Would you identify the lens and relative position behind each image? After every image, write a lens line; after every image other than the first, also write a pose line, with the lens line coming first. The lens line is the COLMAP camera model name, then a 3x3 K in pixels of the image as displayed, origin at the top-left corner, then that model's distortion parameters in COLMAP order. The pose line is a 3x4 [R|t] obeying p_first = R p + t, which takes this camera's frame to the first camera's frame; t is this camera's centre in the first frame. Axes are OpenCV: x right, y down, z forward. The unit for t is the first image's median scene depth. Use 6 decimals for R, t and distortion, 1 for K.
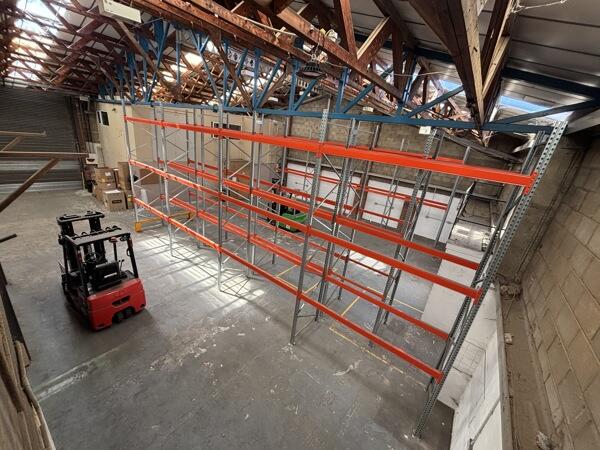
lens RADIAL K [[239.8, 0, 298.5], [0, 239.8, 224.8], [0, 0, 1]] dist [-0.007113, 0.000239]
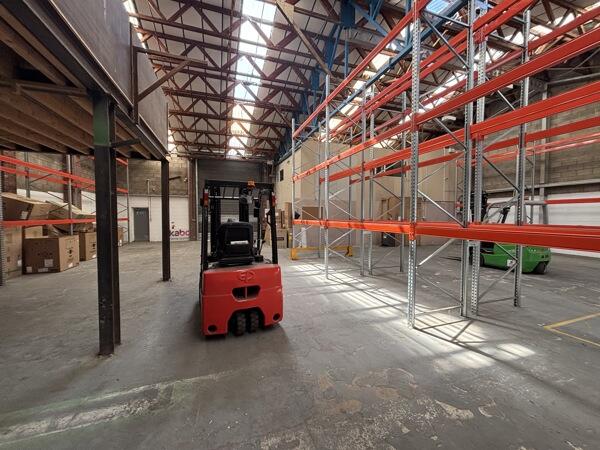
lens RADIAL K [[239.8, 0, 298.5], [0, 239.8, 224.8], [0, 0, 1]] dist [-0.007113, 0.000239]
pose [[0.824882, -0.095042, -0.557259, -0.224357], [-0.103390, 0.943774, -0.314007, 0.249681], [0.555770, 0.316634, 0.768676, 0.427829]]
